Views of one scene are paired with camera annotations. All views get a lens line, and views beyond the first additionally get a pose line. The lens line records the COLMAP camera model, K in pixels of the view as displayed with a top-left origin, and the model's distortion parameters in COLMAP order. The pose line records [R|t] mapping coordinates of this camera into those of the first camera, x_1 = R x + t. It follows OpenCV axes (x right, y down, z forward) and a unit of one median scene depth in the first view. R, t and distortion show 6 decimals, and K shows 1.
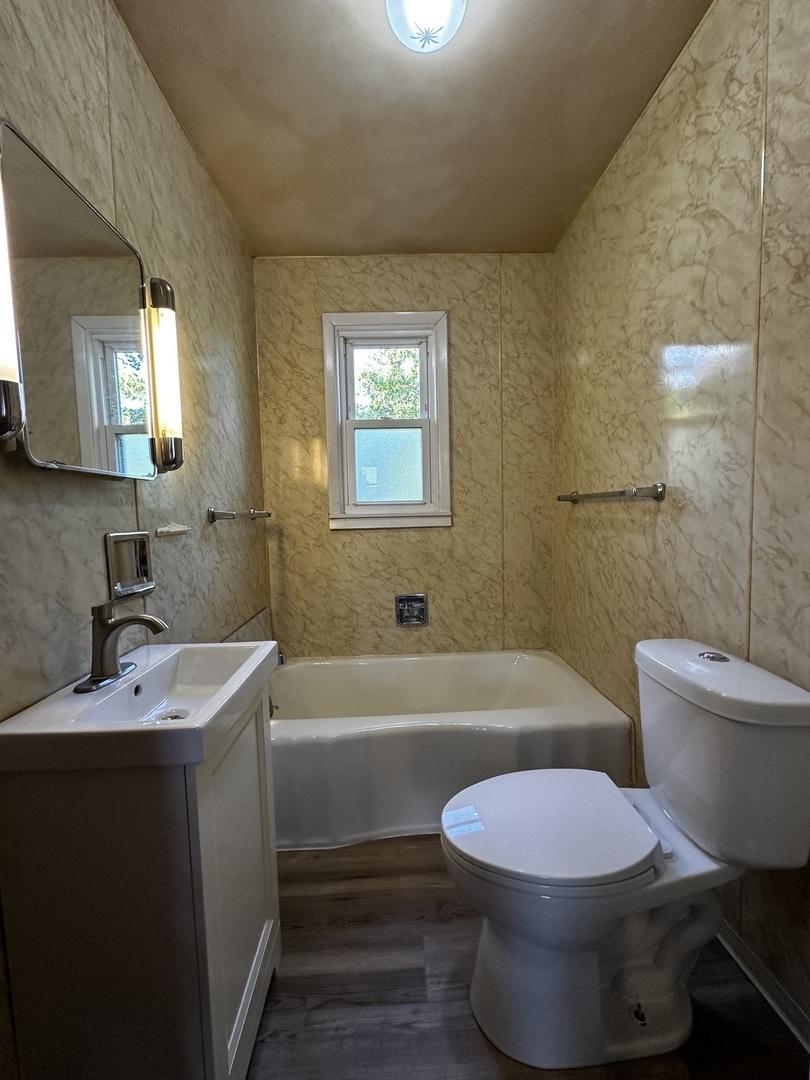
lens RADIAL K [[430.8, 0, 408.7], [0, 430.8, 541.9], [0, 0, 1]] dist [-0.004156, 0.000996]
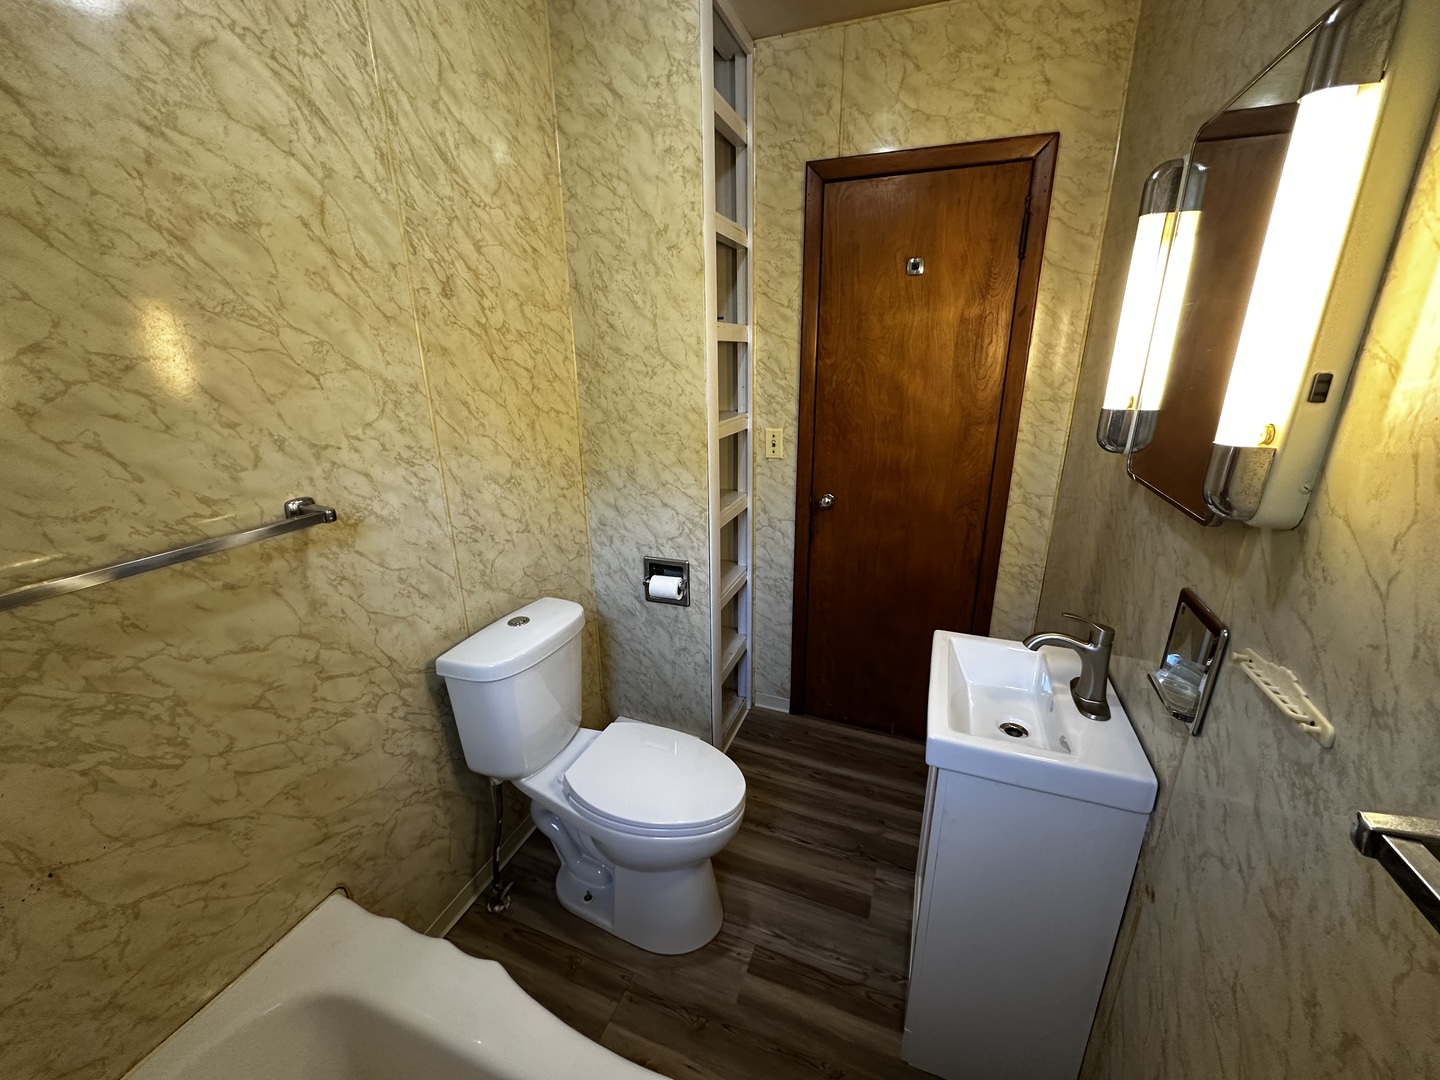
lens RADIAL K [[574.4, 0, 722.7], [0, 574.4, 540.5], [0, 0, 1]] dist [-0.004156, 0.000996]
pose [[-0.920280, -0.089120, 0.380975, -0.328635], [0.058927, 0.931036, 0.360139, -0.410495], [-0.386797, 0.353878, -0.851562, 1.806009]]
